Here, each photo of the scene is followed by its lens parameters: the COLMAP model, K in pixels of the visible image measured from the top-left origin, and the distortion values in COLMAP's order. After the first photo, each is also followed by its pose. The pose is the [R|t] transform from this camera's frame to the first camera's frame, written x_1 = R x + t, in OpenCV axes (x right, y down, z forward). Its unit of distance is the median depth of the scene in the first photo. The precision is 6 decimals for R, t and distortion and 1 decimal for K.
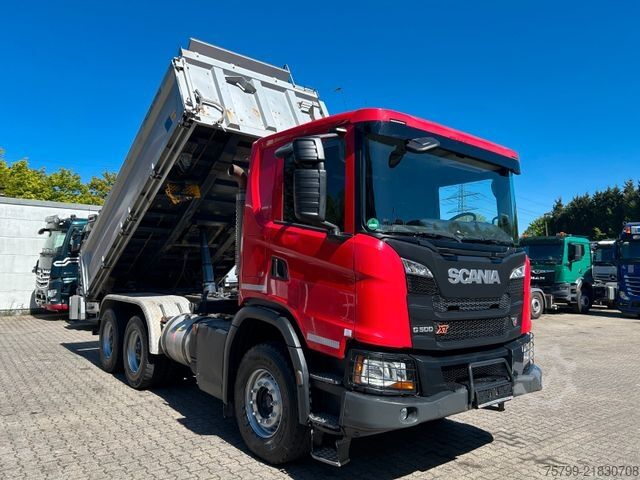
lens RADIAL K [[482.2, 0, 318.7], [0, 482.2, 236.3], [0, 0, 1]] dist [0.053017, -0.054514]
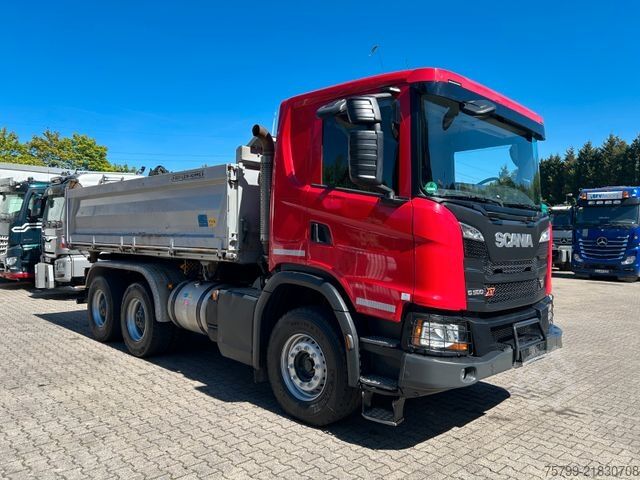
lens RADIAL K [[482.2, 0, 320.0], [0, 482.2, 240.0], [0, 0, 1]] dist [0.053036, -0.053030]
pose [[0.994671, -0.005056, 0.102978, -0.180140], [-0.003023, 0.996937, 0.078148, 0.003591], [-0.103057, -0.078043, 0.991609, 0.026738]]
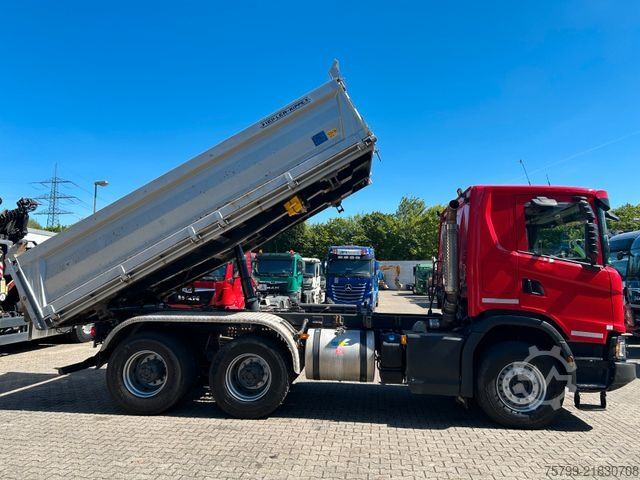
lens RADIAL K [[482.2, 0, 320.0], [0, 482.2, 240.0], [0, 0, 1]] dist [0.053036, -0.053030]
pose [[0.687471, 0.065870, 0.723219, -1.494589], [-0.058754, 0.997658, -0.035015, 0.017182], [-0.723831, -0.018420, 0.689731, 0.475524]]
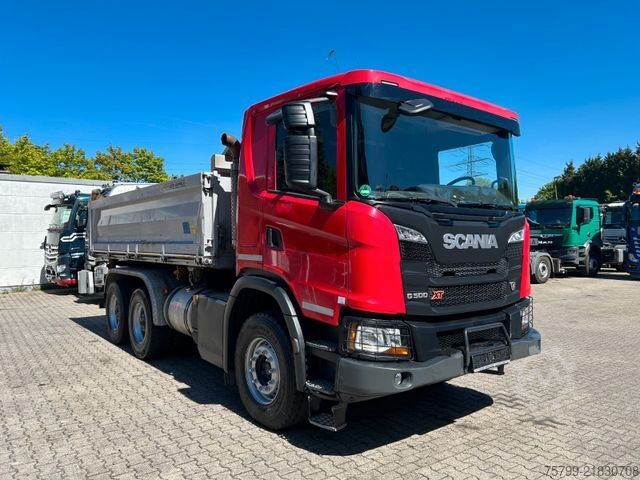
lens RADIAL K [[482.2, 0, 318.7], [0, 482.2, 236.3], [0, 0, 1]] dist [0.053017, -0.054514]
pose [[0.999556, -0.023583, -0.018230, 0.028366], [0.024665, 0.997797, 0.061578, 0.004161], [0.016738, -0.062000, 0.997936, 0.011430]]
